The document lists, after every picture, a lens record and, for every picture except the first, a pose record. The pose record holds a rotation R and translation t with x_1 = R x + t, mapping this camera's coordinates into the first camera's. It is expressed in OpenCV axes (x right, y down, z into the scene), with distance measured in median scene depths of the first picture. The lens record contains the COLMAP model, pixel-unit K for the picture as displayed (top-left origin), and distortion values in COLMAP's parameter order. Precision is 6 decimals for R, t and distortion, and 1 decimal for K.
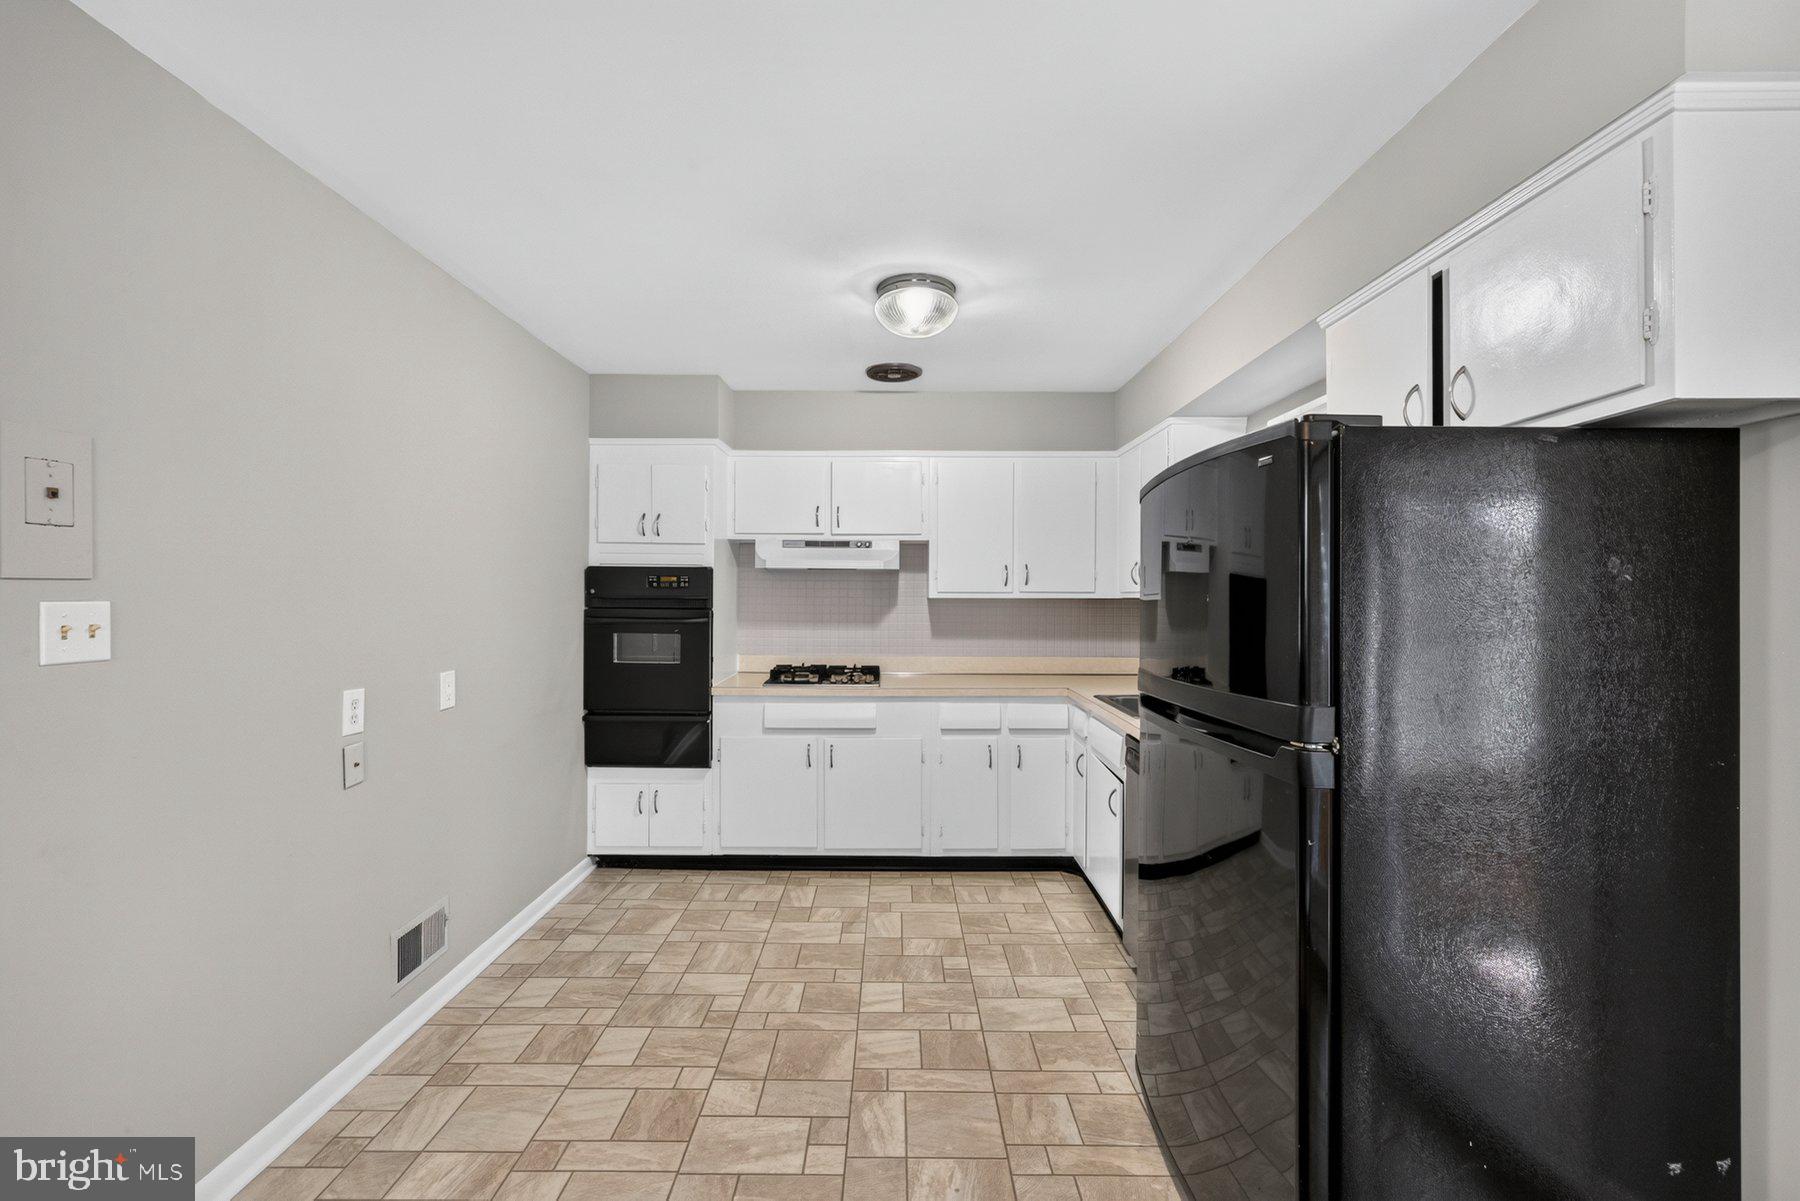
lens RADIAL K [[755.8, 0, 898.5], [0, 755.8, 597.2], [0, 0, 1]] dist [0.000977, 0.000393]
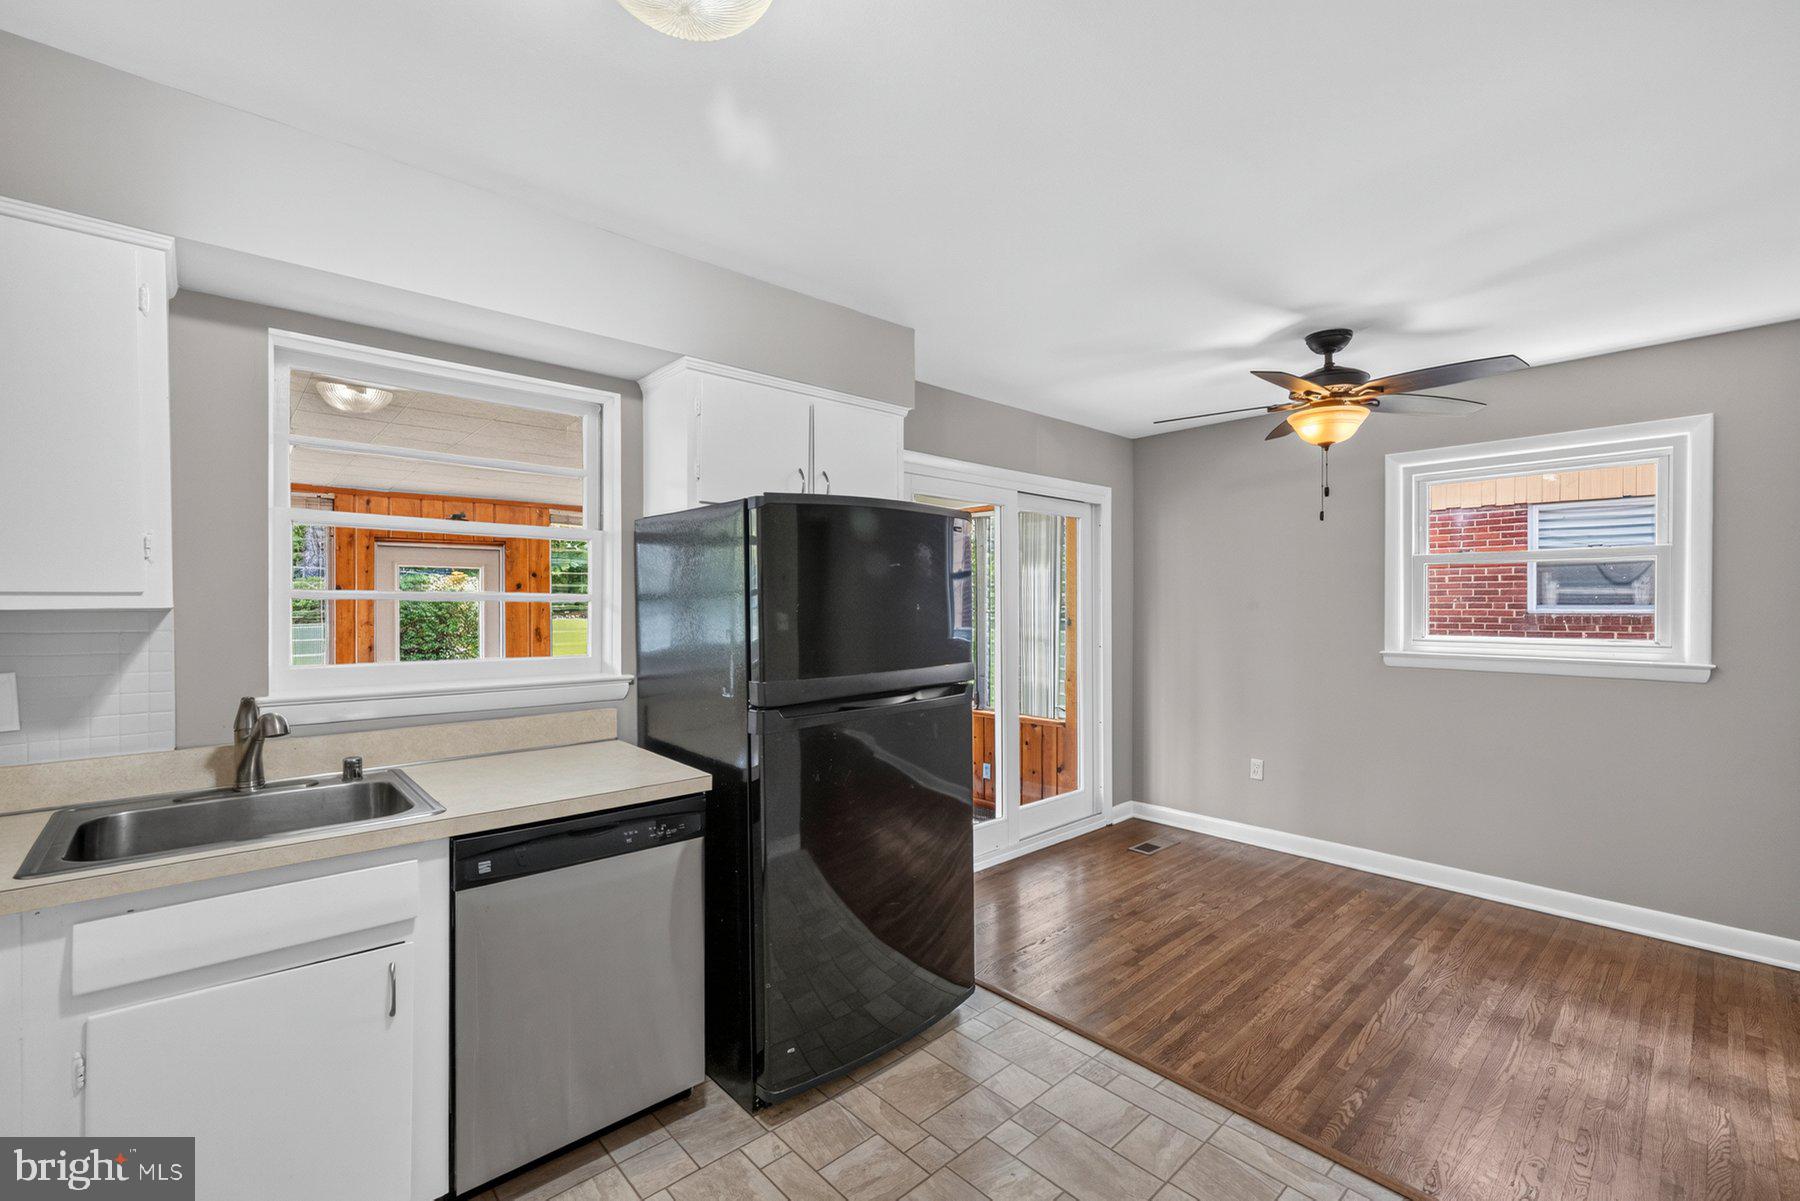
lens RADIAL K [[756.8, 0, 899.0], [0, 756.8, 608.1], [0, 0, 1]] dist [0.002334, 0.000242]
pose [[-0.675924, -0.009250, 0.736913, -0.294784], [-0.000637, 0.999928, 0.011967, -0.005897], [-0.736971, 0.007619, -0.675881, 0.921885]]
